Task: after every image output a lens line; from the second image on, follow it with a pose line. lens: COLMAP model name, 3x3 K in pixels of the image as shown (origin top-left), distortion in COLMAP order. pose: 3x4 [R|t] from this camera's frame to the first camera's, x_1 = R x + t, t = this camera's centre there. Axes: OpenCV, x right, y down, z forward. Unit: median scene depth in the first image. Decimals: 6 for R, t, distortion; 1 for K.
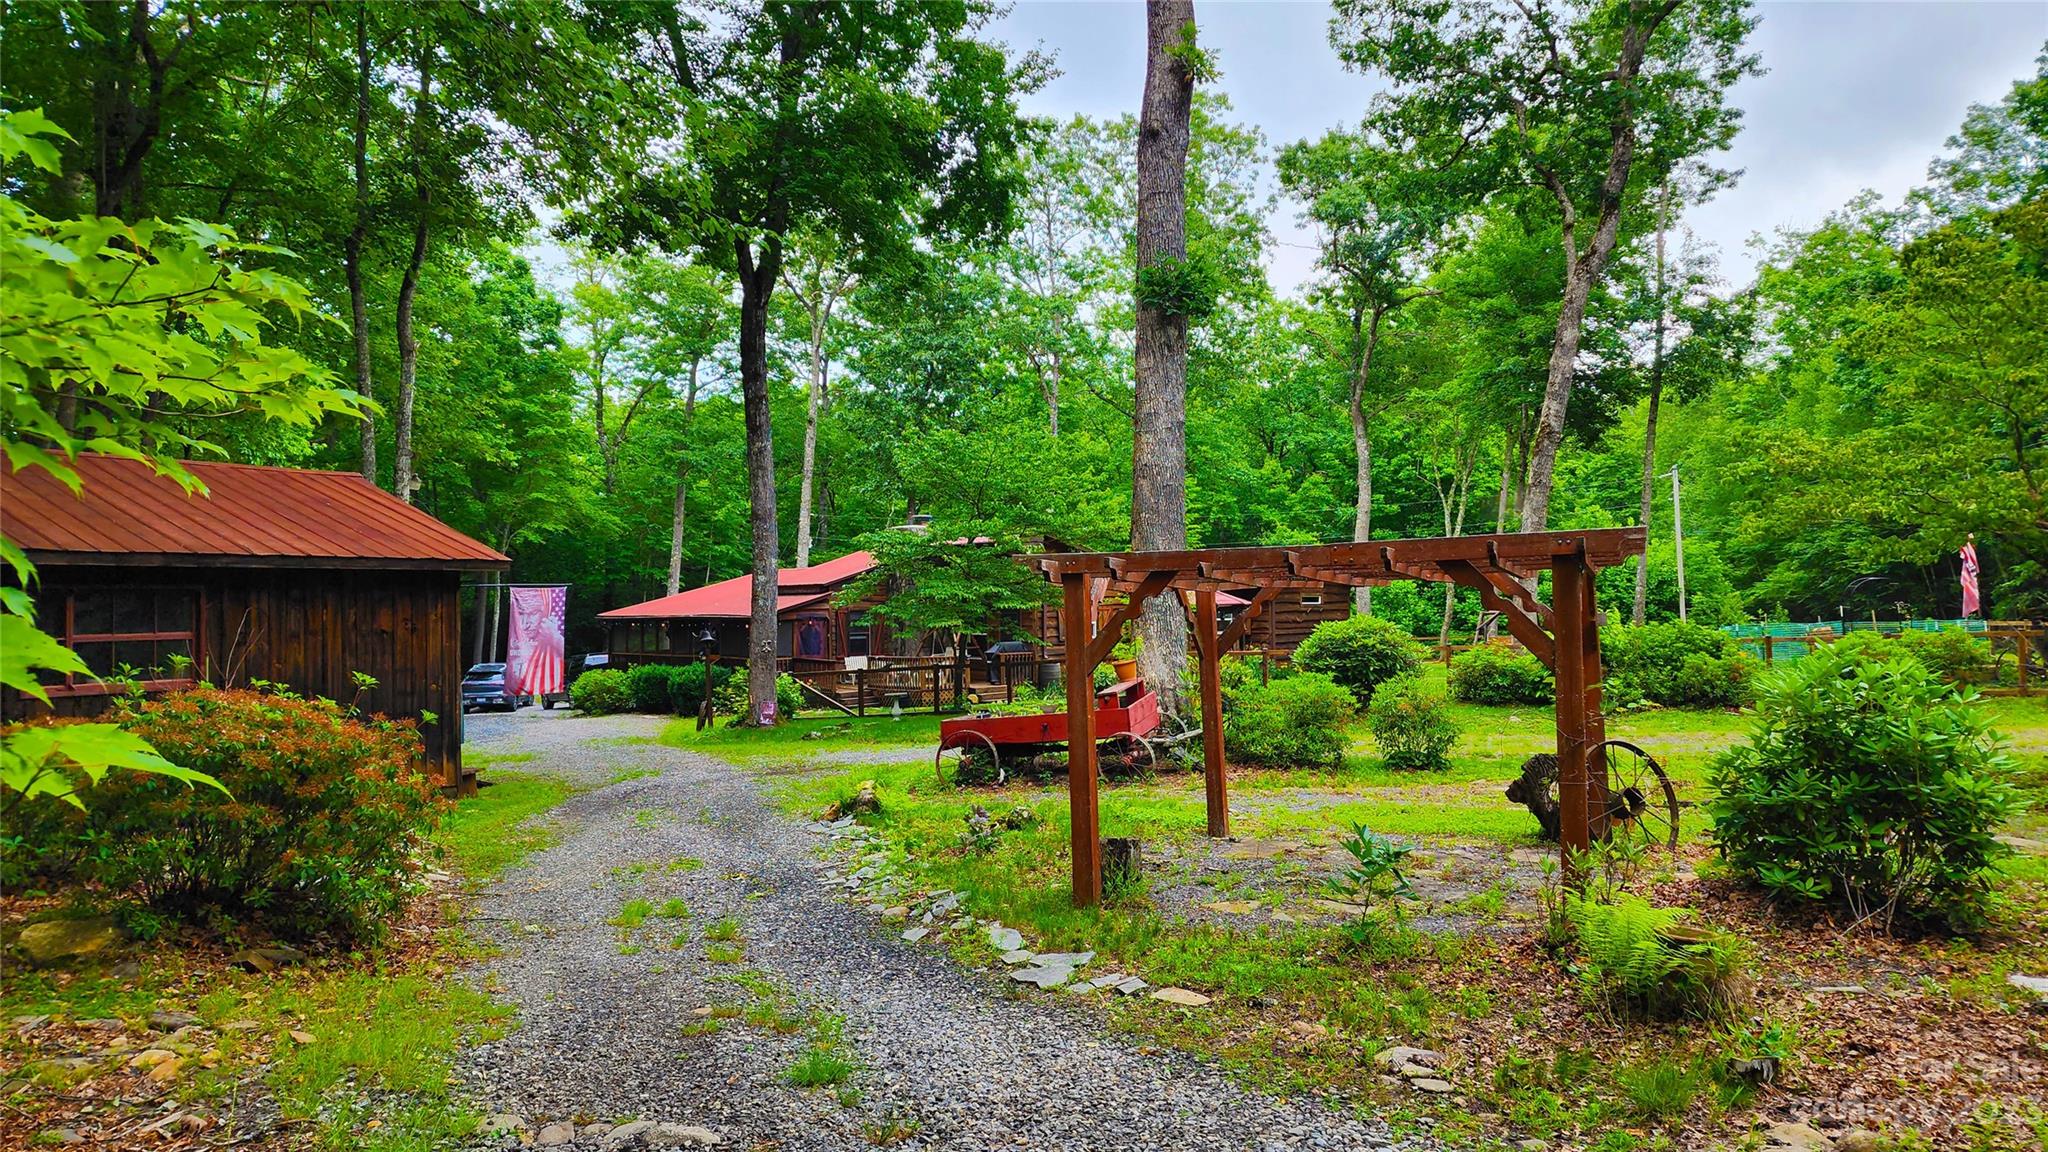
lens RADIAL K [[1361.5, 0, 1024.0], [0, 1361.5, 576.0], [0, 0, 1]] dist [0.054409, -0.000569]
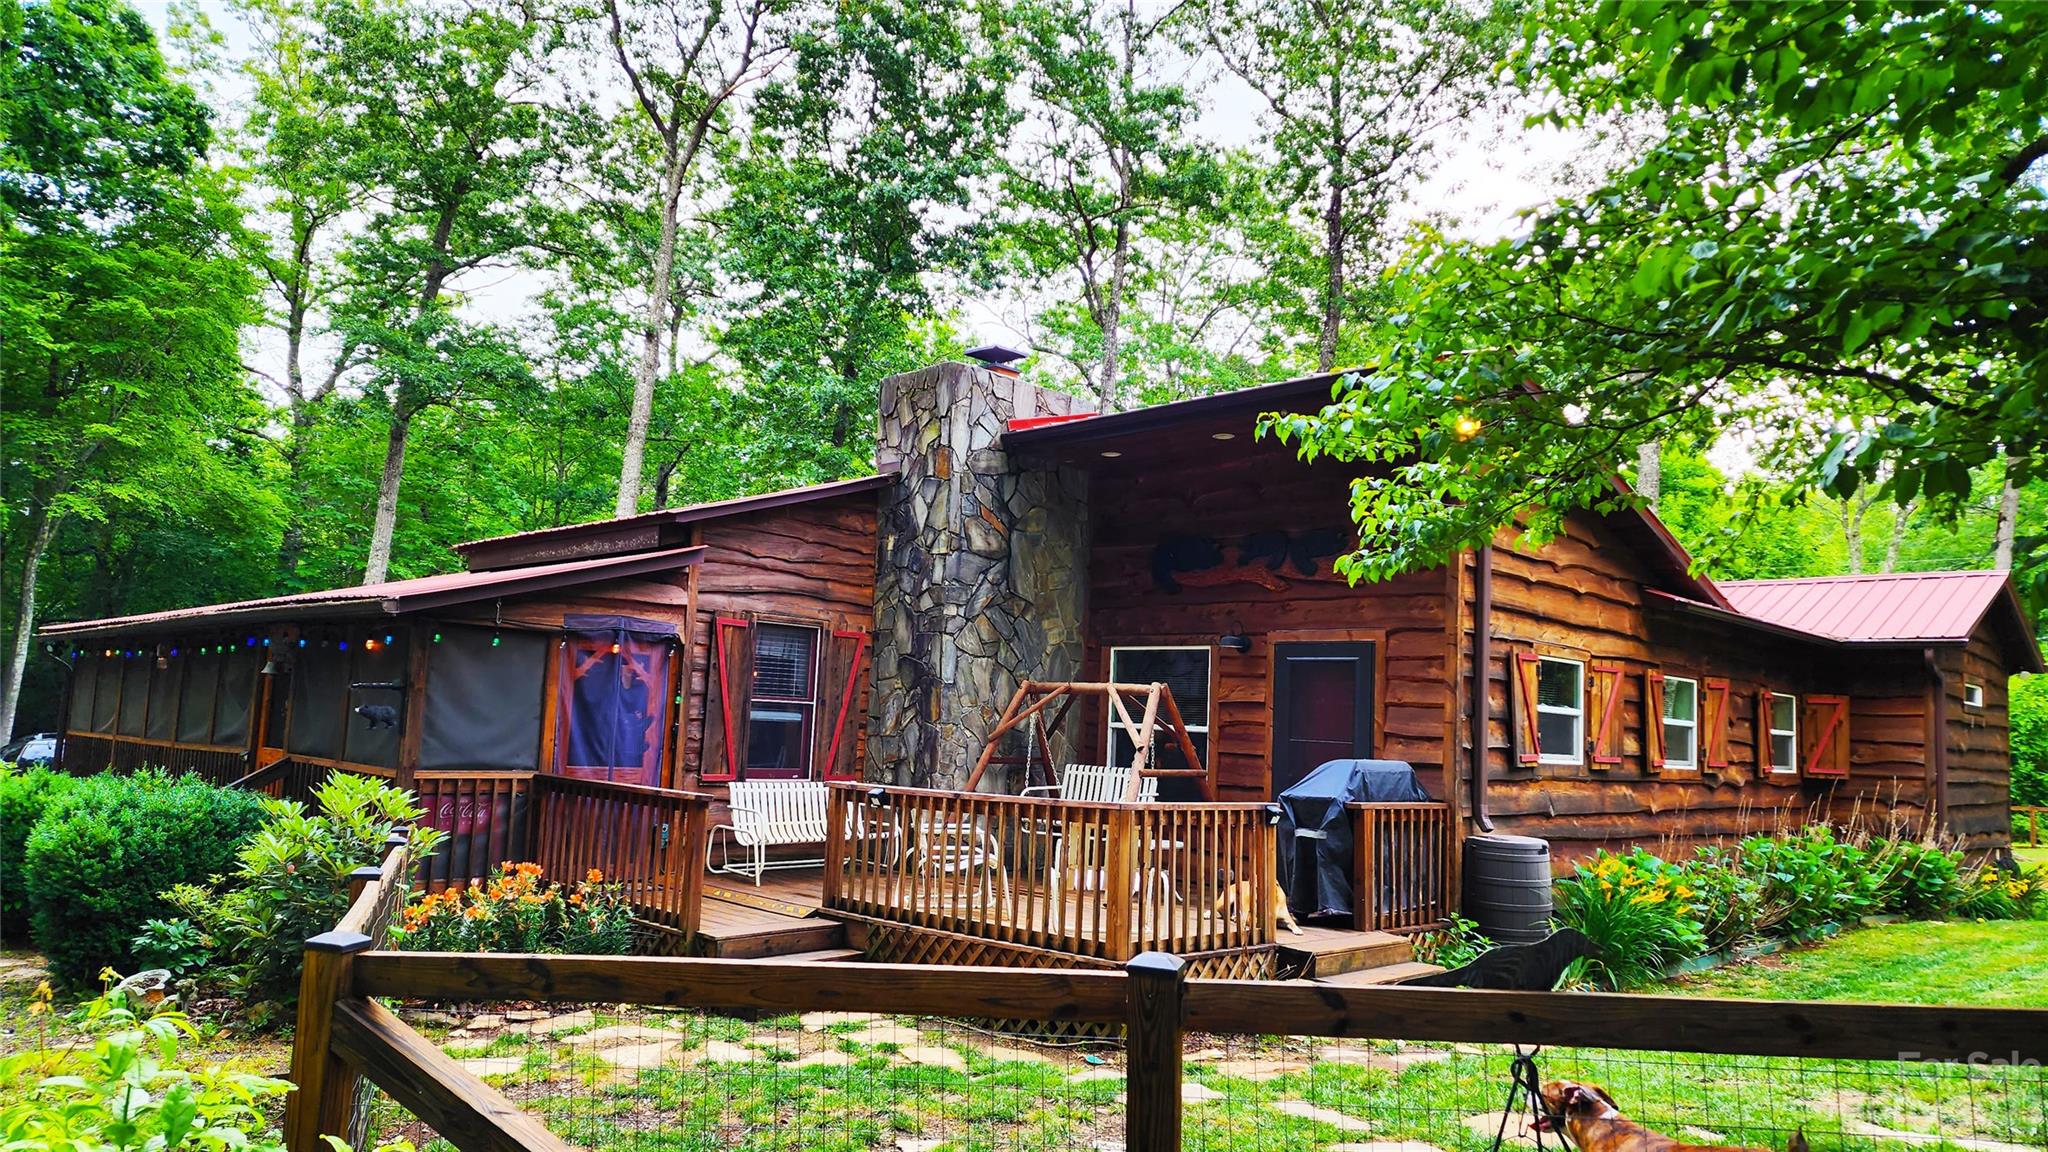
lens RADIAL K [[1361.5, 0, 1024.0], [0, 1361.5, 576.0], [0, 0, 1]] dist [0.054409, -0.000569]
pose [[0.990133, 0.072843, 0.119711, -0.064353], [-0.062163, 0.993941, -0.090652, 0.024284], [-0.125589, 0.082316, 0.988661, 0.435613]]
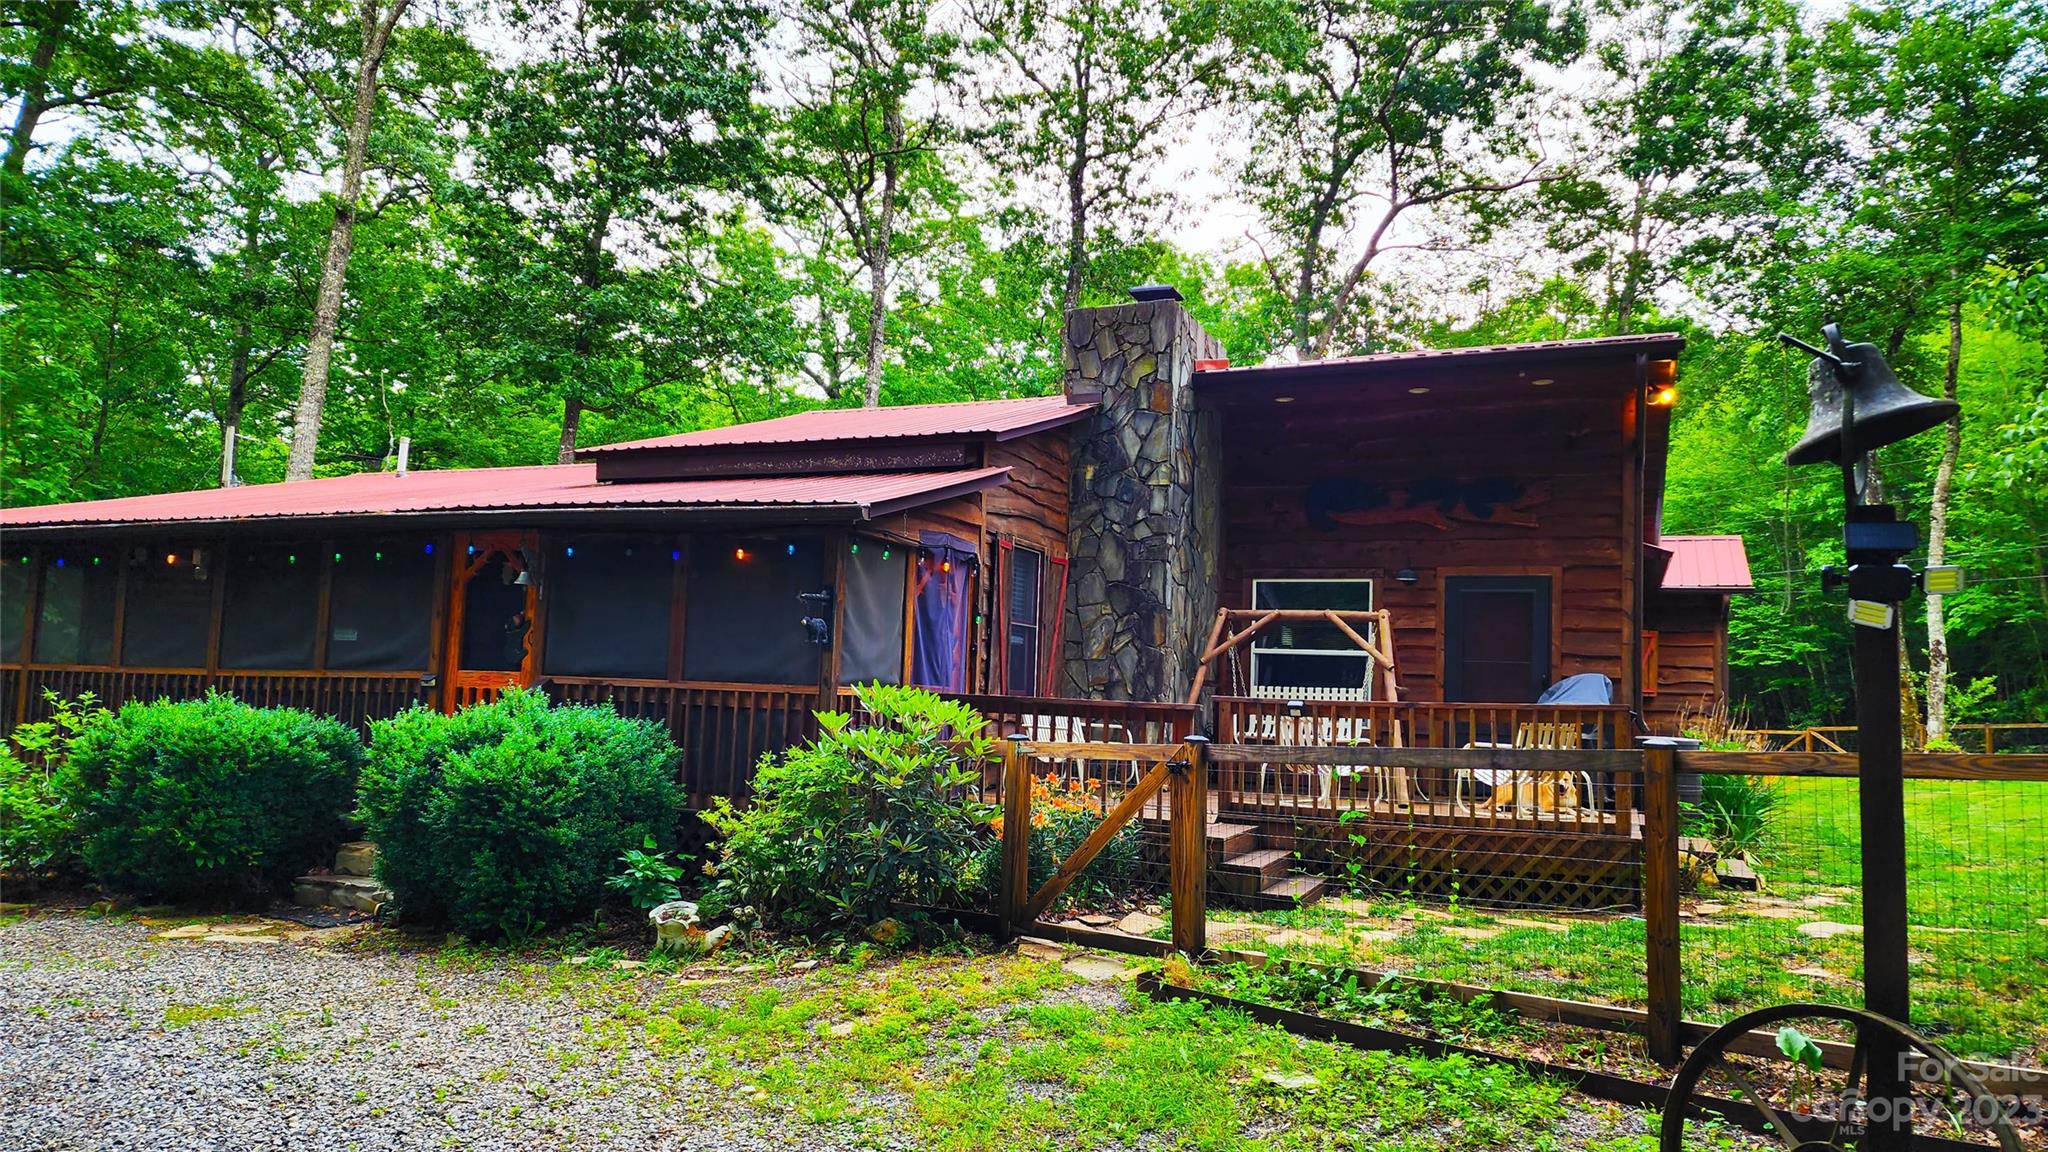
lens RADIAL K [[1361.5, 0, 1024.0], [0, 1361.5, 576.0], [0, 0, 1]] dist [0.054409, -0.000569]
pose [[0.873401, 0.088921, 0.478815, -0.149383], [-0.058149, 0.995197, -0.078750, 0.033035], [-0.483518, 0.040938, 0.874376, 0.457922]]
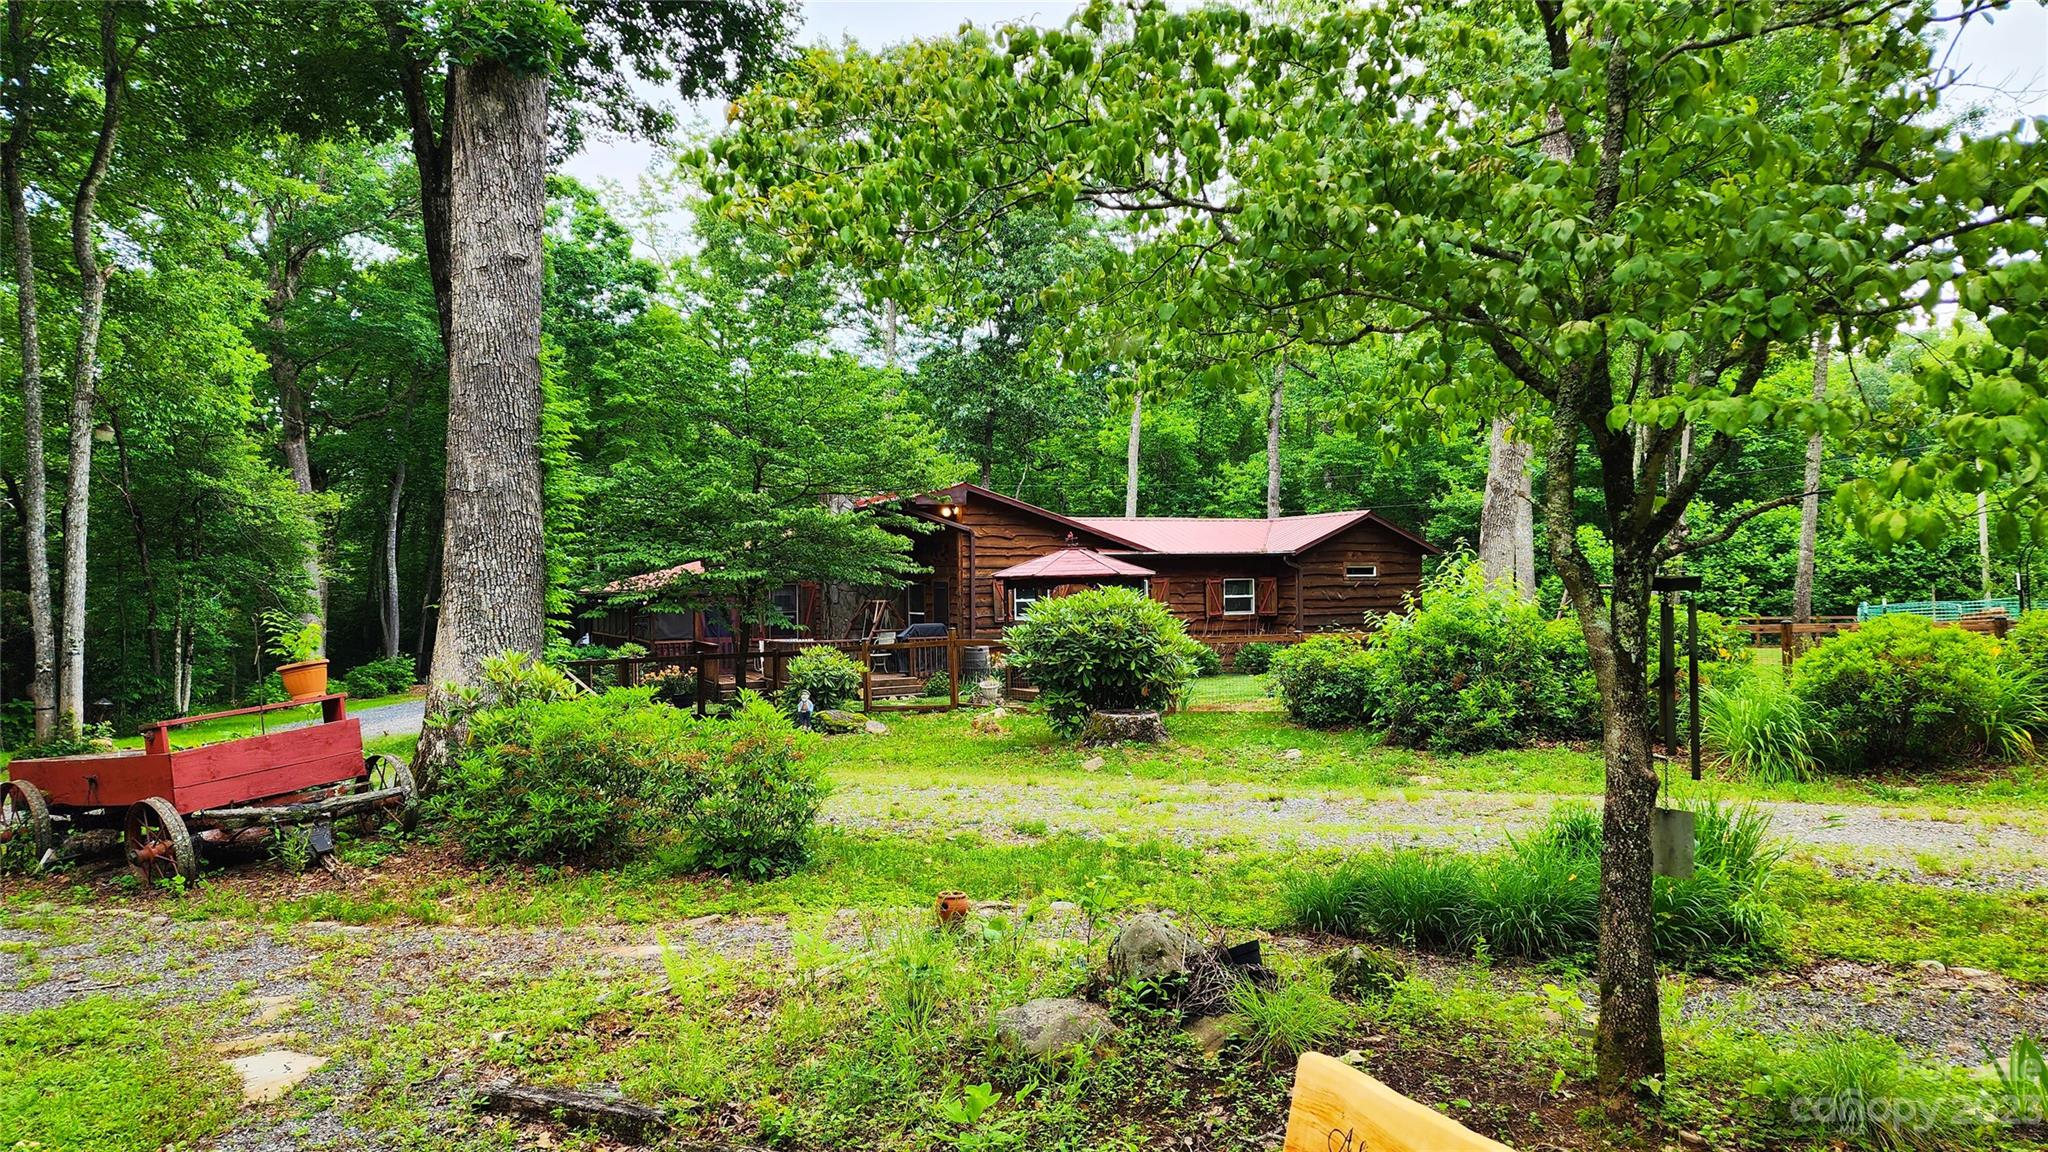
lens RADIAL K [[1361.5, 0, 1024.0], [0, 1361.5, 576.0], [0, 0, 1]] dist [0.054409, -0.000569]
pose [[0.973858, -0.003159, -0.227135, 0.137587], [0.006748, 0.999864, 0.015022, 0.005082], [0.227057, -0.016162, 0.973747, 0.135942]]
